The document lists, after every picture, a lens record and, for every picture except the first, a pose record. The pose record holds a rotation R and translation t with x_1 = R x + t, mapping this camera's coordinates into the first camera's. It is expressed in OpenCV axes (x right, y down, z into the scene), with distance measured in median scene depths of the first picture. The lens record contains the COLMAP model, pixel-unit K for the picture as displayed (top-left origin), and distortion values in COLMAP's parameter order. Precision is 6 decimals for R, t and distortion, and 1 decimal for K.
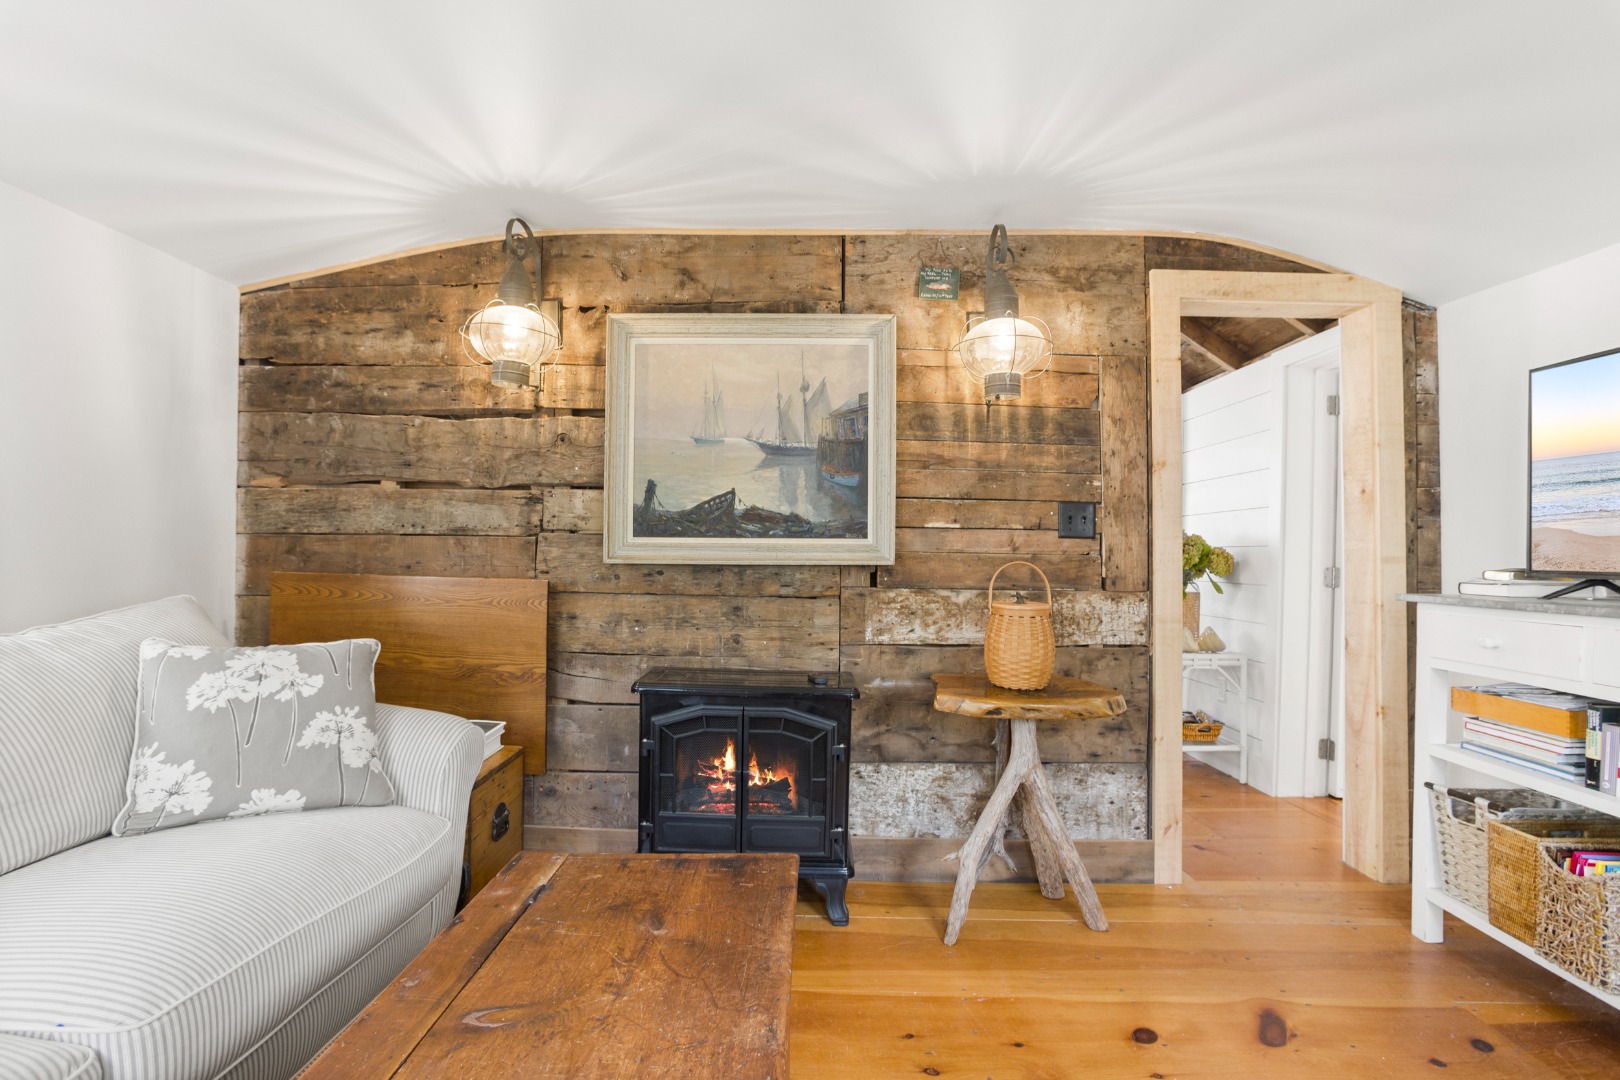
lens RADIAL K [[775.7, 0, 804.3], [0, 775.7, 554.9], [0, 0, 1]] dist [-0.076348, 0.034212]
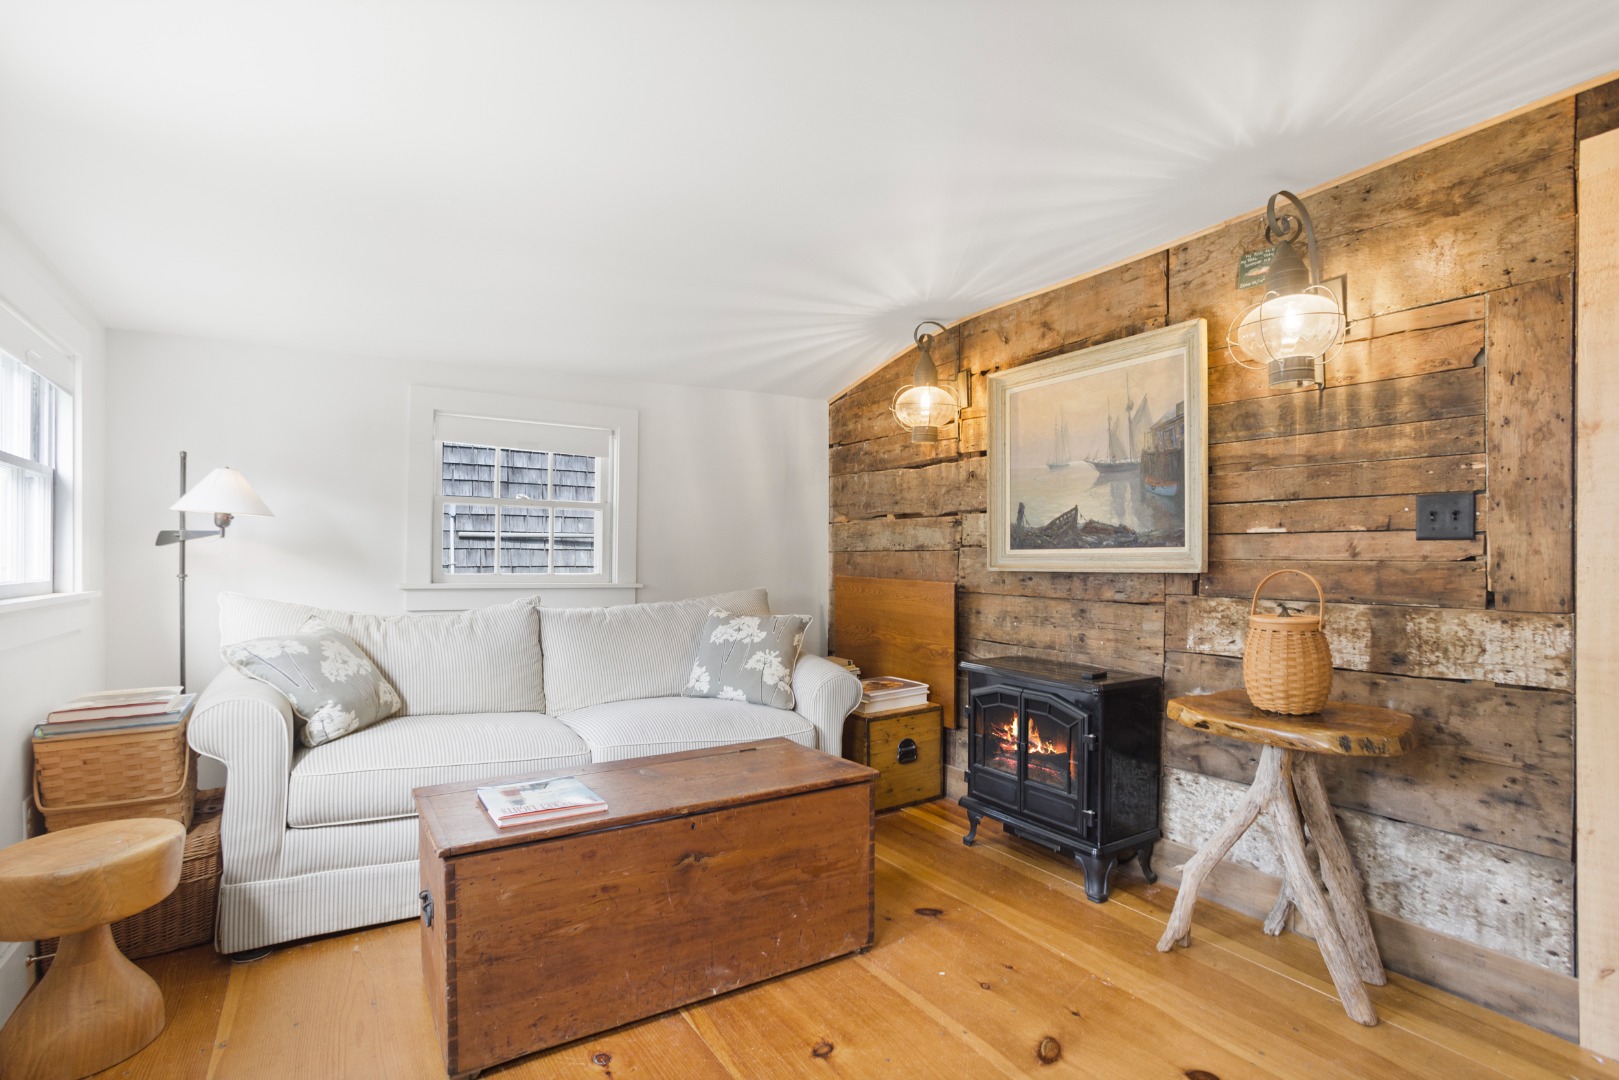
lens RADIAL K [[775.2, 0, 803.8], [0, 775.2, 554.8], [0, 0, 1]] dist [-0.076348, 0.034212]
pose [[0.536369, -0.014260, -0.843863, 0.642047], [0.005521, 0.999895, -0.013387, 0.000100], [0.843966, 0.002522, 0.536392, 0.054299]]
